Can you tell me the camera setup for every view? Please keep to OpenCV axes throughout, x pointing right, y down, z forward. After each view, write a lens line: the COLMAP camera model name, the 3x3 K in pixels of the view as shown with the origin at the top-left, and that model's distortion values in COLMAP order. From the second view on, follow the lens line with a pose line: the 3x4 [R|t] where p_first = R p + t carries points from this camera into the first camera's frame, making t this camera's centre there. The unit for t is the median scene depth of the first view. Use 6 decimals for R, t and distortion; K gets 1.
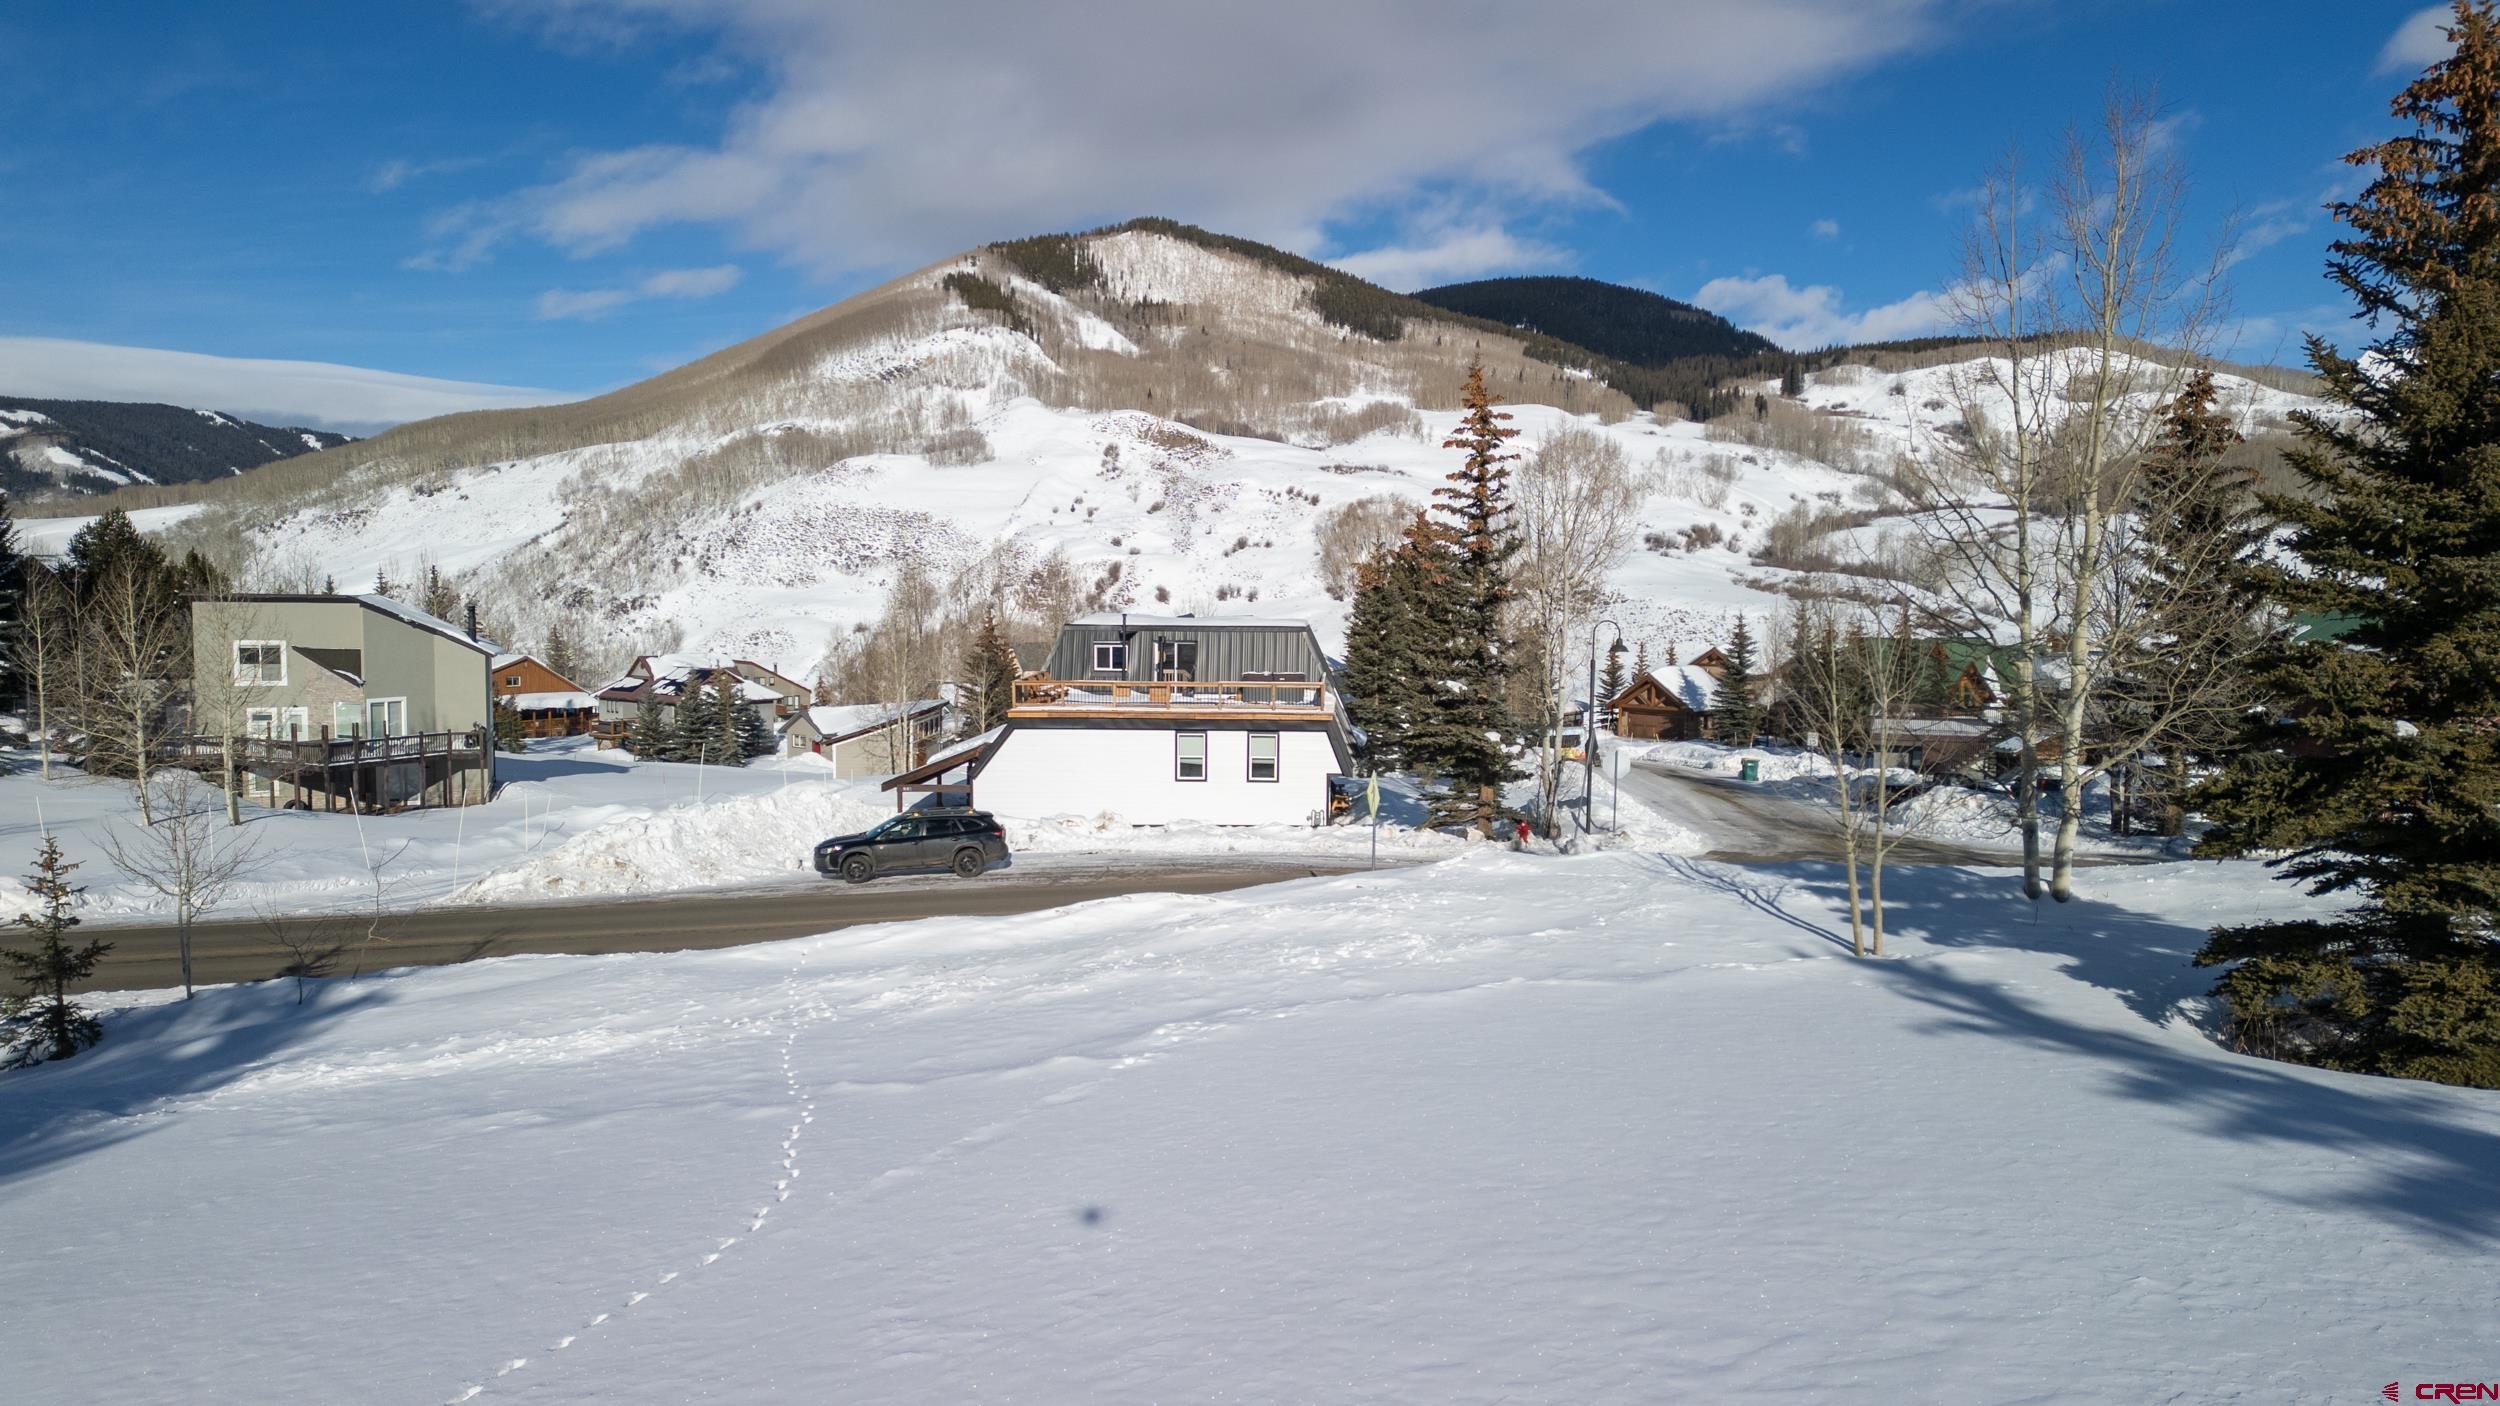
lens RADIAL K [[1731.4, 0, 1265.3], [0, 1731.4, 695.5], [0, 0, 1]] dist [0.085548, -0.077350]
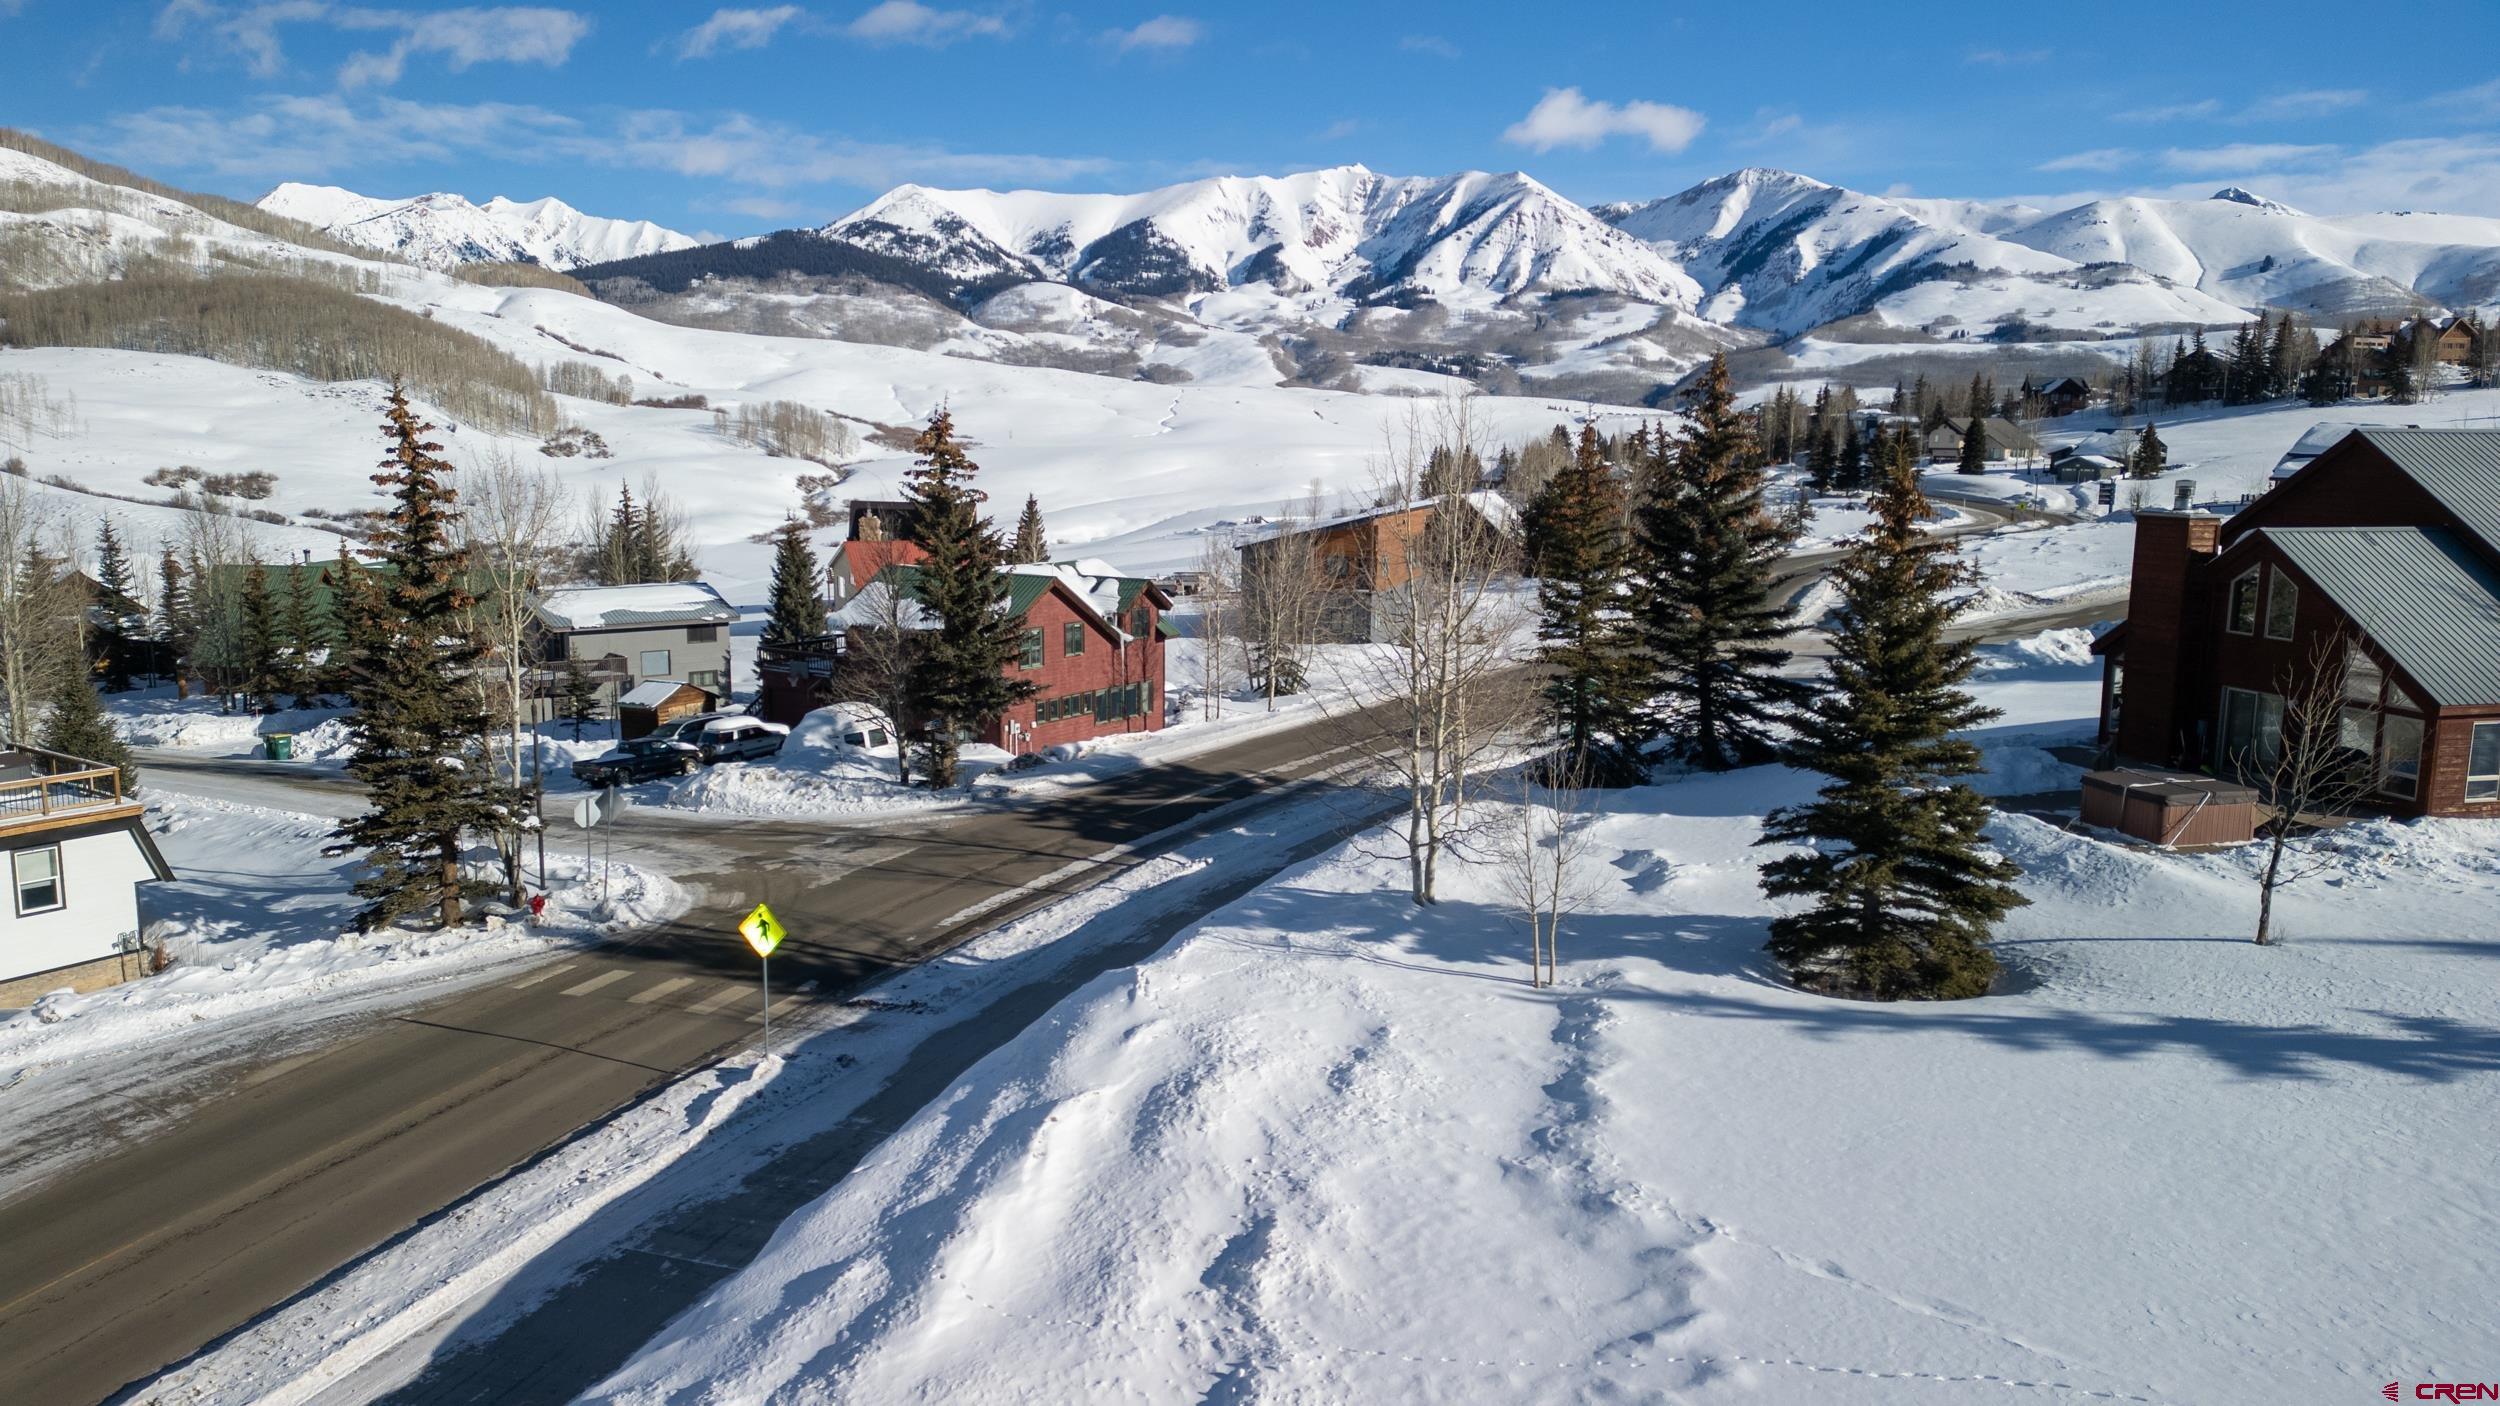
lens RADIAL K [[1731.4, 0, 1256.0], [0, 1731.4, 707.1], [0, 0, 1]] dist [0.085548, -0.077350]
pose [[0.502461, -0.138010, 0.853514, -0.019594], [0.052206, 0.990220, 0.129381, -0.005043], [-0.863022, -0.020450, 0.504752, 0.010663]]
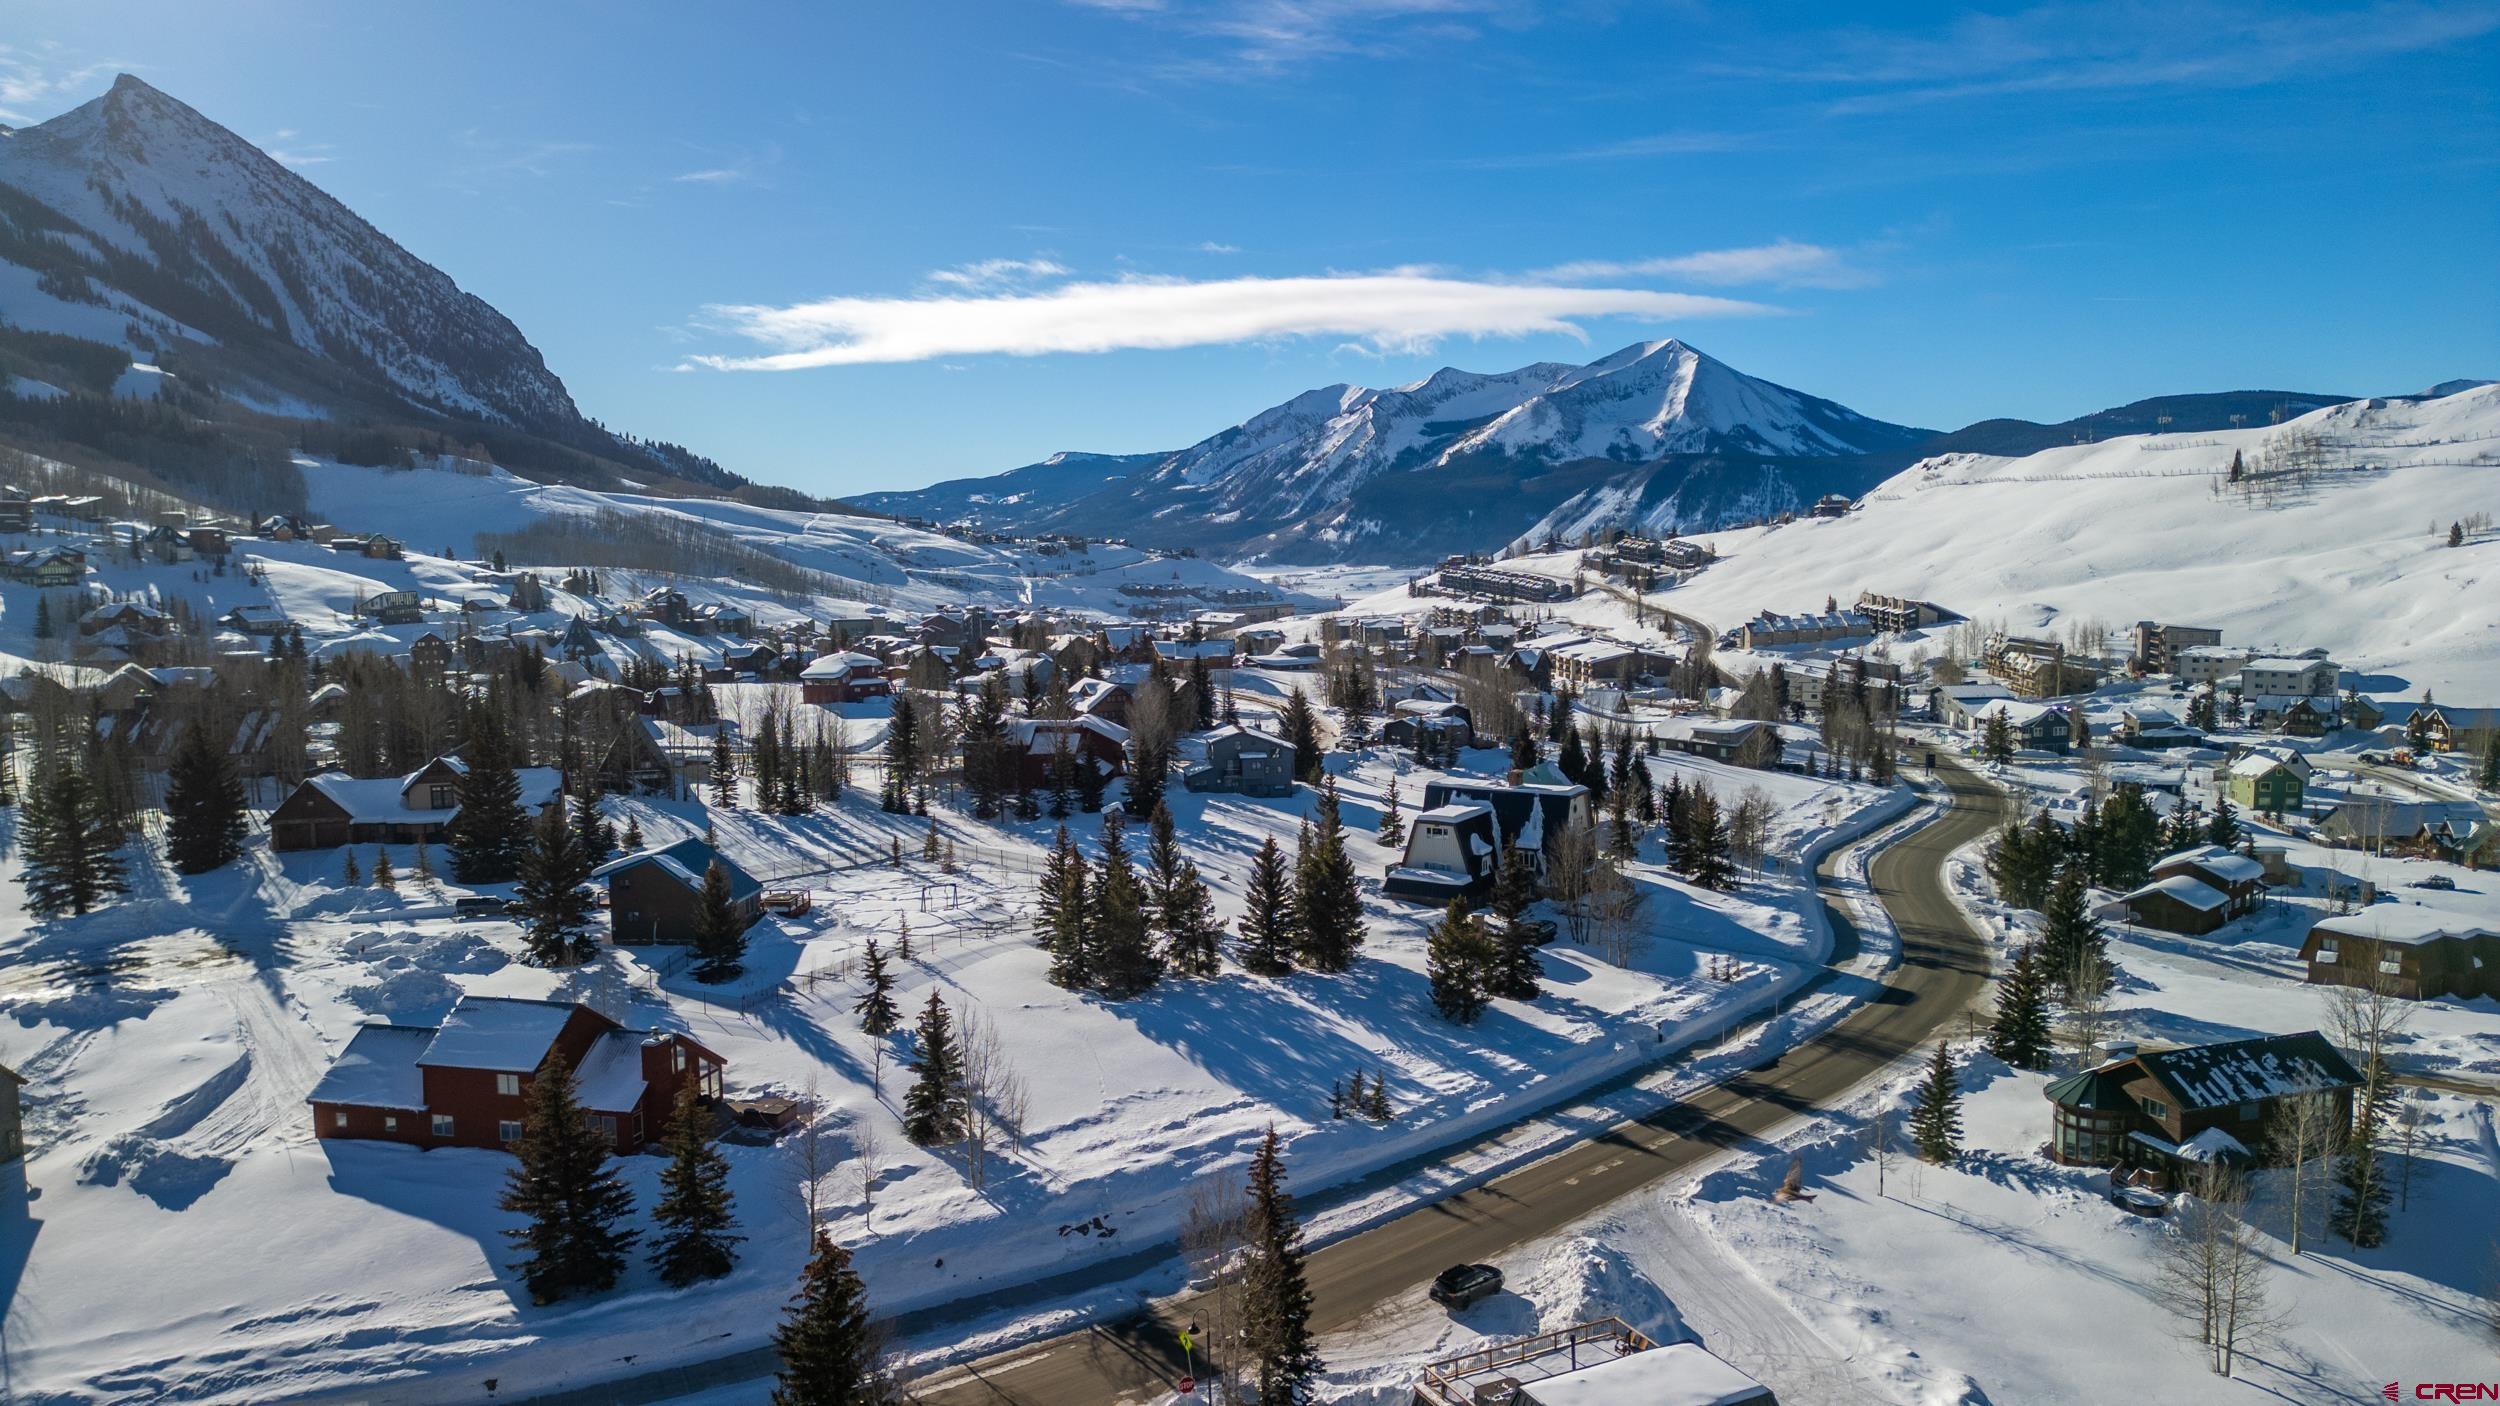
lens RADIAL K [[1733.8, 0, 1258.4], [0, 1733.8, 717.0], [0, 0, 1]] dist [0.084590, -0.080140]
pose [[-0.875080, 0.062559, -0.479918, 0.038915], [-0.023064, 0.985094, 0.170466, -0.036843], [0.483428, 0.160240, -0.860593, 0.105738]]
